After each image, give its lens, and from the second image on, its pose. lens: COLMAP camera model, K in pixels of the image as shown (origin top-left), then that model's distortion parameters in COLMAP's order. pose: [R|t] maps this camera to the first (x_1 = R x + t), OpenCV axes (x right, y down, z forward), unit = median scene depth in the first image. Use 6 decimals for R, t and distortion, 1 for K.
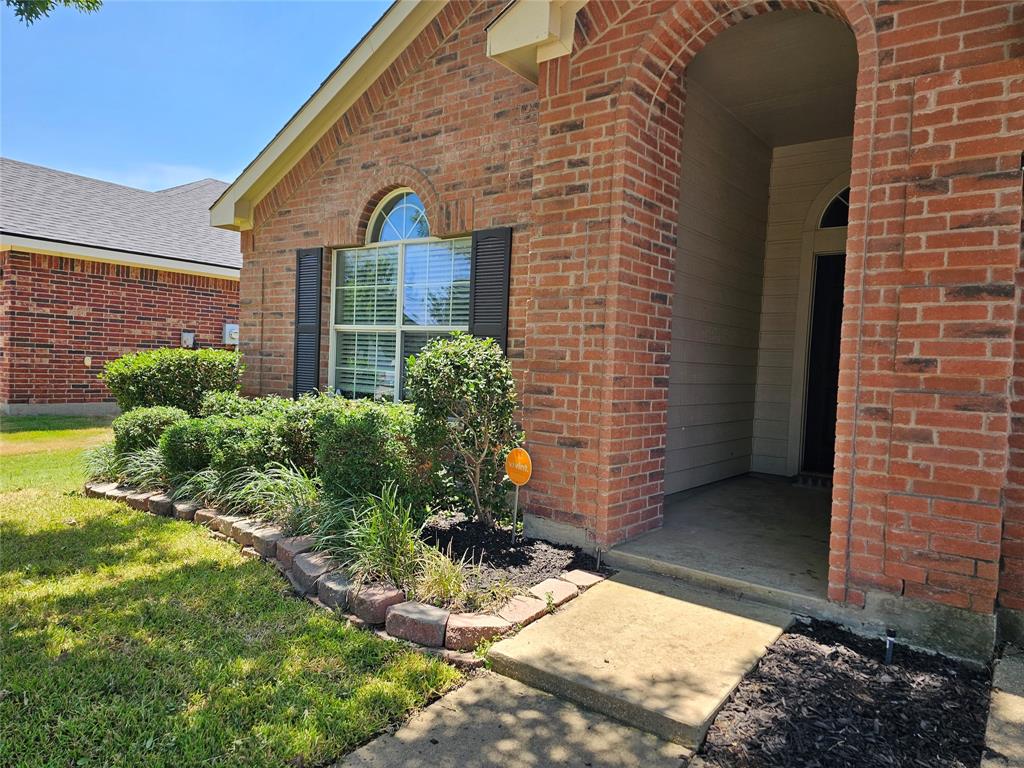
lens RADIAL K [[676.6, 0, 512.0], [0, 676.6, 384.0], [0, 0, 1]] dist [-0.000530, -0.001327]
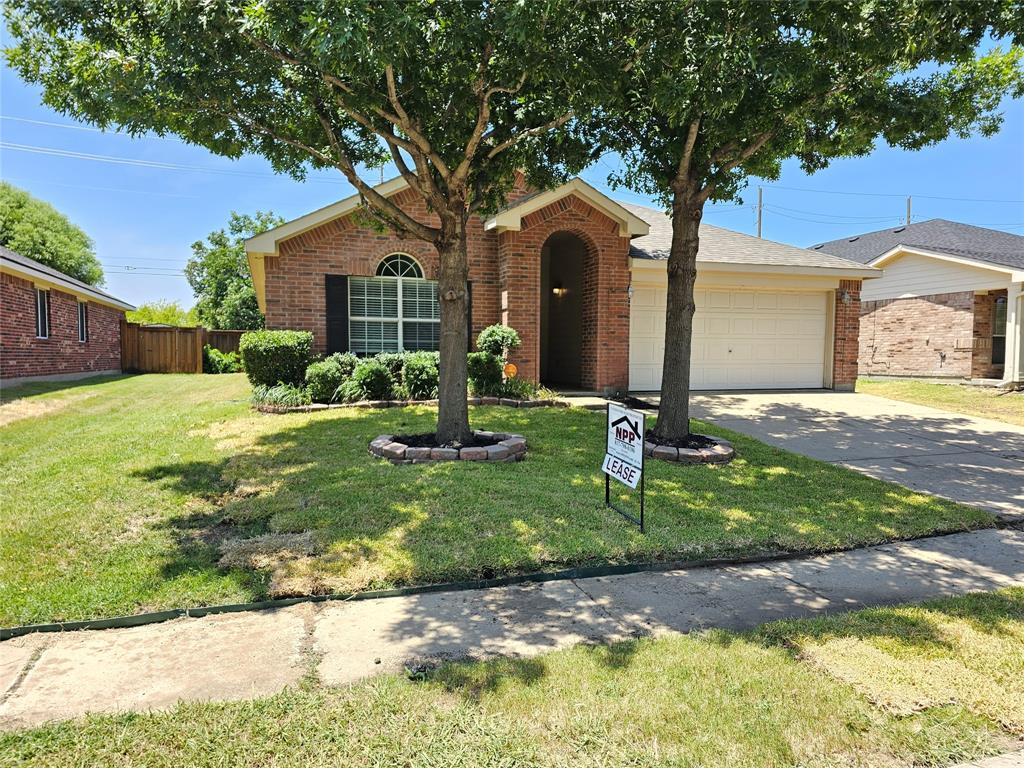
lens RADIAL K [[676.6, 0, 512.0], [0, 676.6, 384.0], [0, 0, 1]] dist [-0.000530, -0.001327]
pose [[0.530534, -0.079826, 0.843896, -2.515401], [0.046258, 0.996799, 0.065209, -0.009376], [-0.846400, 0.004442, 0.532529, -0.561928]]
